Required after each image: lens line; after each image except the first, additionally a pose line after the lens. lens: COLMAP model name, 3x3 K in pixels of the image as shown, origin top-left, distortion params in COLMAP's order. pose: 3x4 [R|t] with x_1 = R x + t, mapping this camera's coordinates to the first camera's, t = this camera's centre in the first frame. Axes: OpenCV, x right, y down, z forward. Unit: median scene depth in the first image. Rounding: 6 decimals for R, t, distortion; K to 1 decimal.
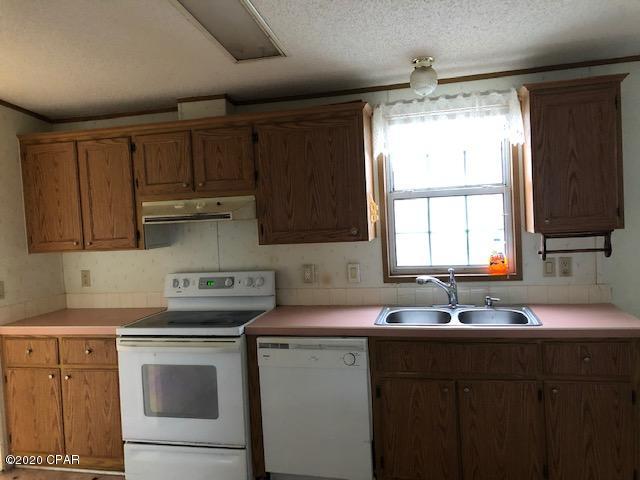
lens RADIAL K [[528.0, 0, 321.1], [0, 528.0, 240.9], [0, 0, 1]] dist [0.005129, -0.006215]
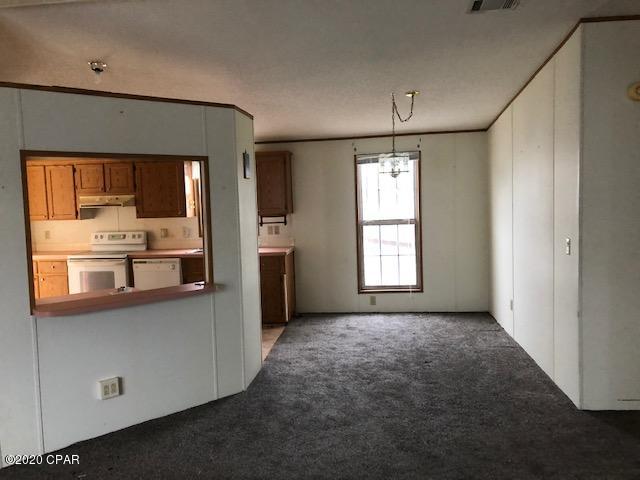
lens RADIAL K [[528.0, 0, 318.7], [0, 528.0, 239.3], [0, 0, 1]] dist [0.005129, -0.006215]
pose [[0.993092, 0.010693, 0.116854, 0.352800], [-0.014304, 0.999444, 0.030106, 0.016368], [-0.116467, -0.031569, 0.992693, -1.168591]]
